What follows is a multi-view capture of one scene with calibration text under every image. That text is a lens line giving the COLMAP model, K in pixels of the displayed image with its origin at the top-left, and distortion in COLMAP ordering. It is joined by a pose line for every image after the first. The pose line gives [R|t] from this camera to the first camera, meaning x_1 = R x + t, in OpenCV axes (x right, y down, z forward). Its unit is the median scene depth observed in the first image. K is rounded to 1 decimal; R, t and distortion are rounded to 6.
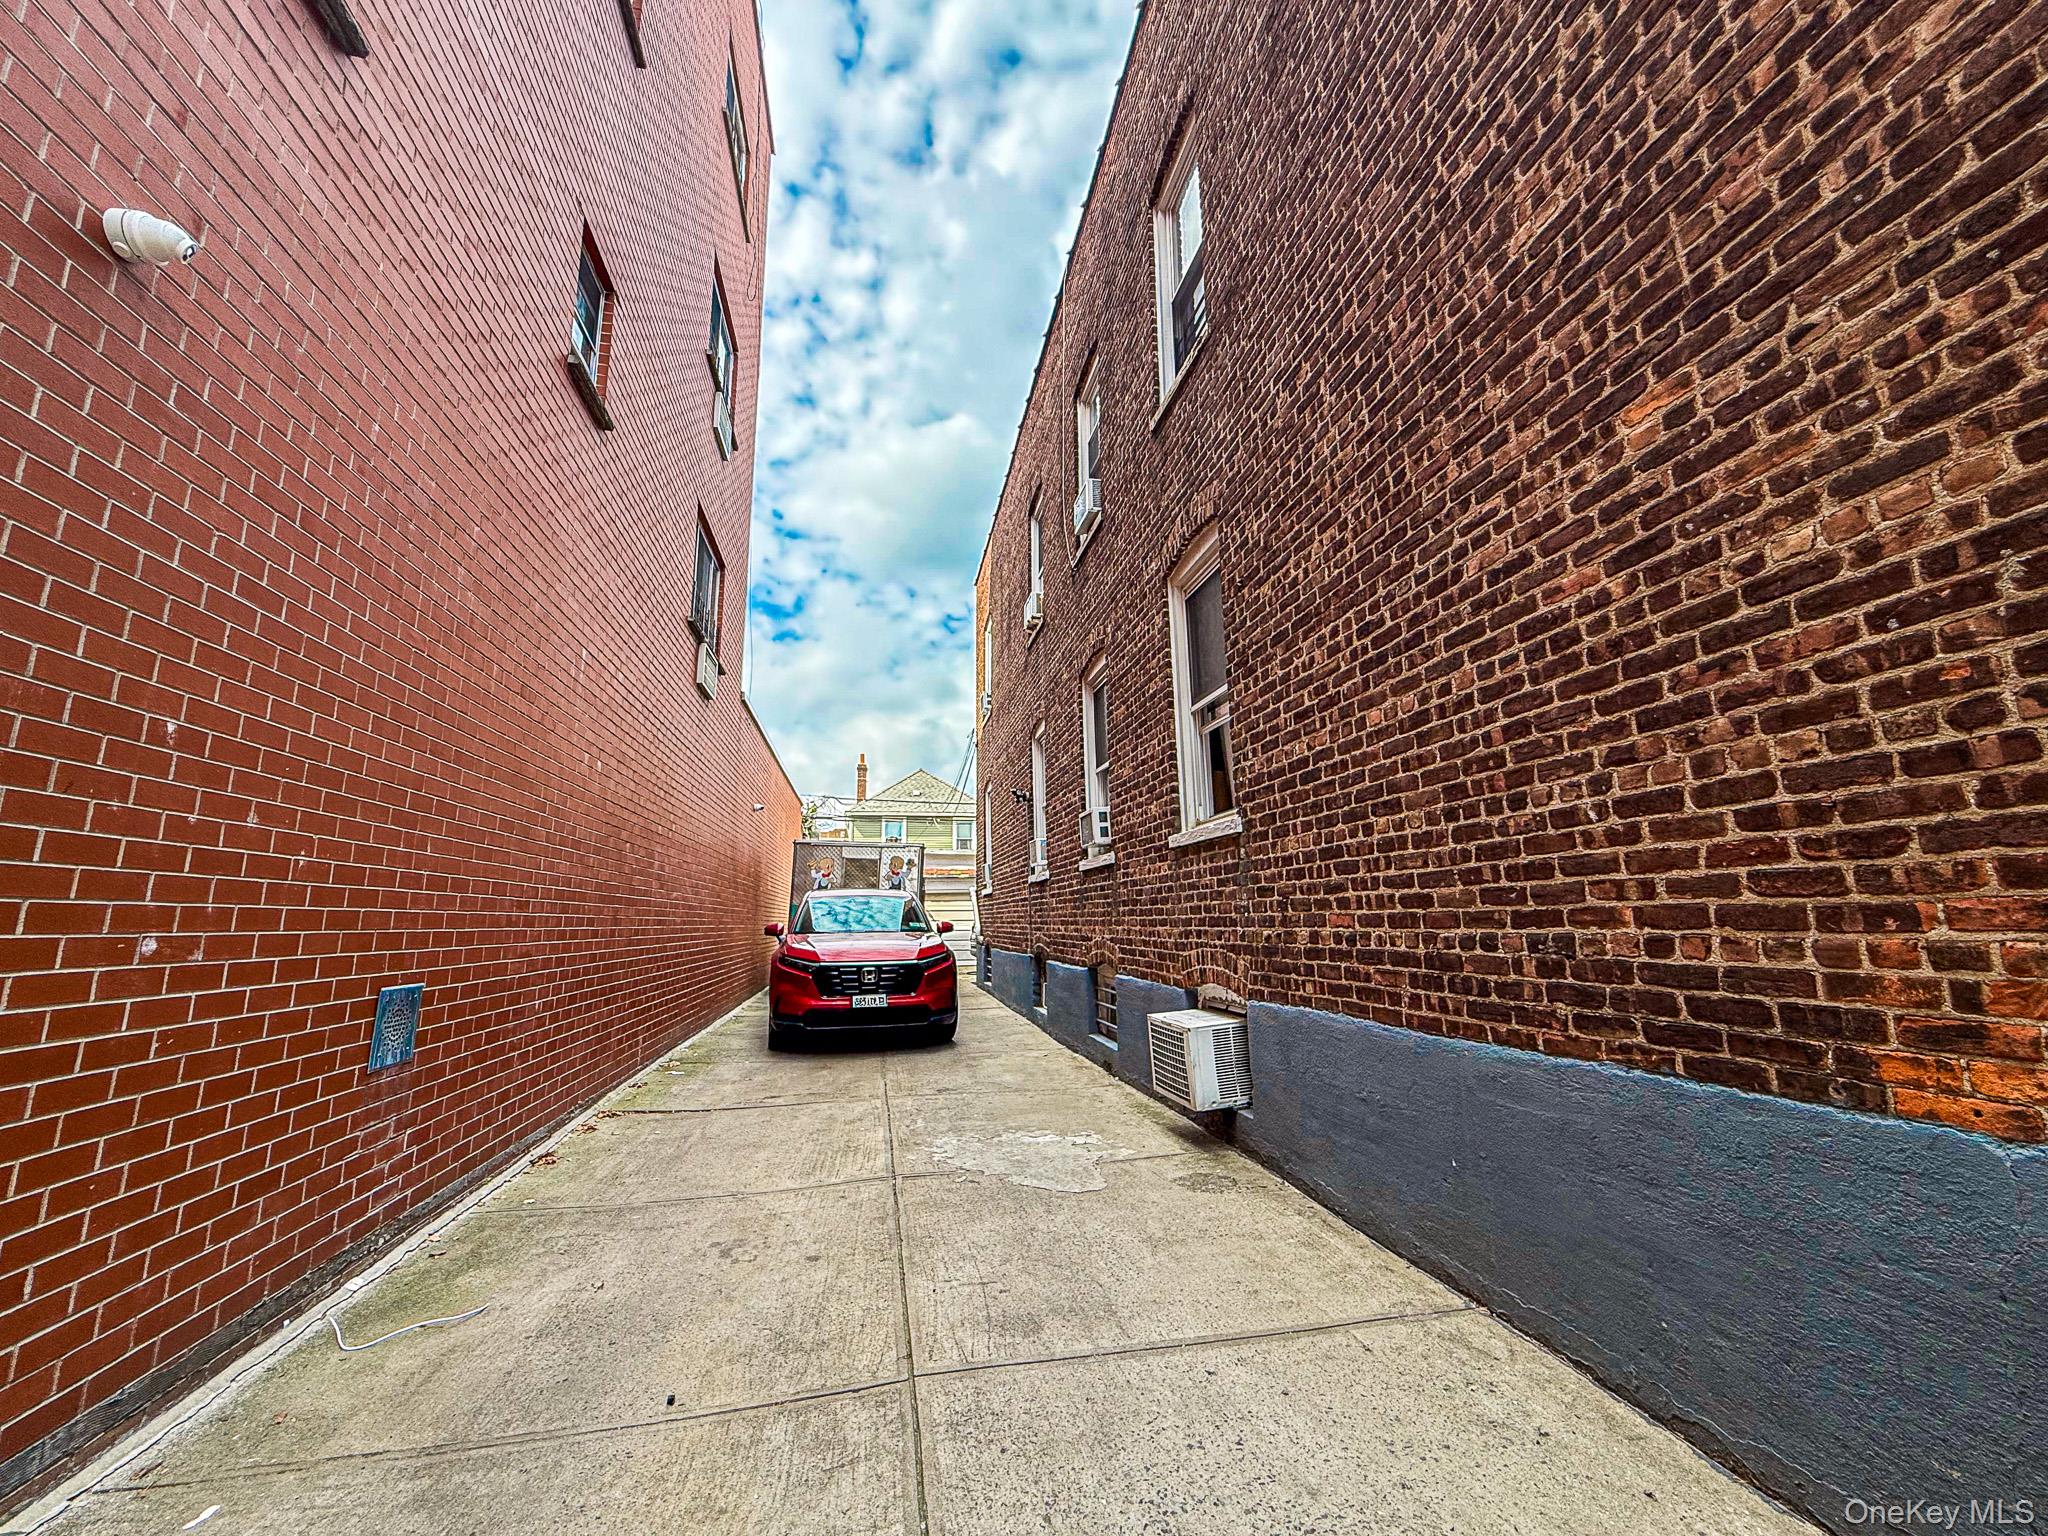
lens RADIAL K [[828.0, 0, 1023.0], [0, 828.0, 771.1], [0, 0, 1]] dist [-0.002306, -0.000274]
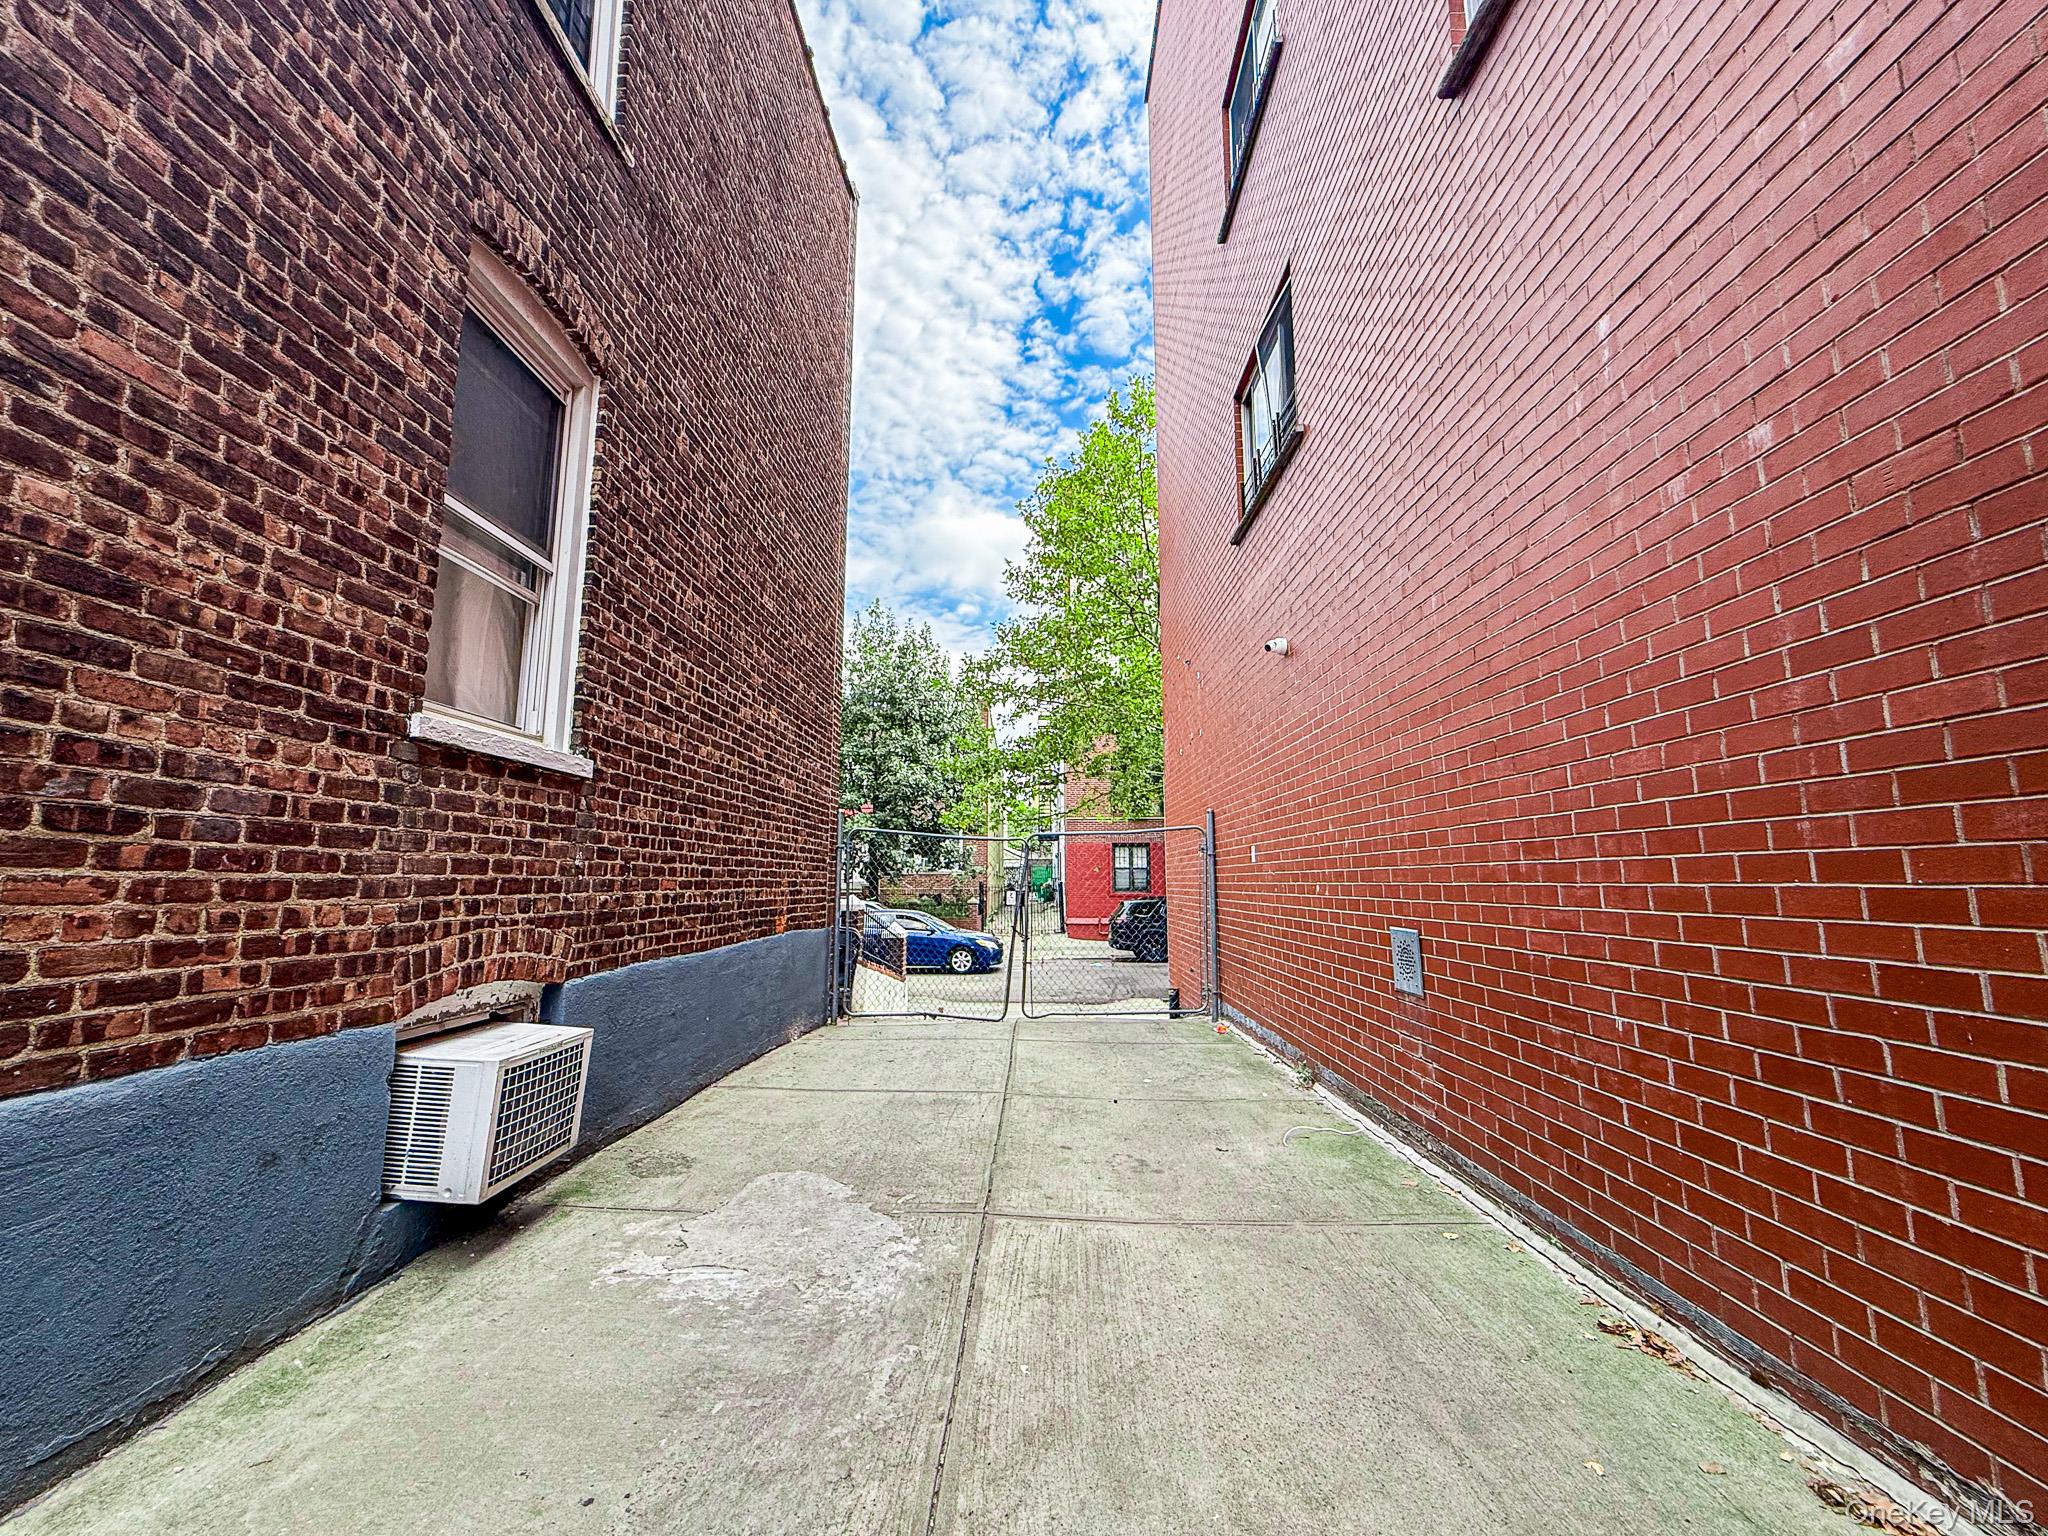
lens RADIAL K [[828.0, 0, 1020.9], [0, 828.0, 765.0], [0, 0, 1]] dist [-0.002306, -0.000274]
pose [[-0.979743, 0.040326, 0.196158, -0.377795], [-0.023809, 0.949113, -0.314036, 0.359697], [-0.198840, -0.312344, -0.928926, 1.953739]]
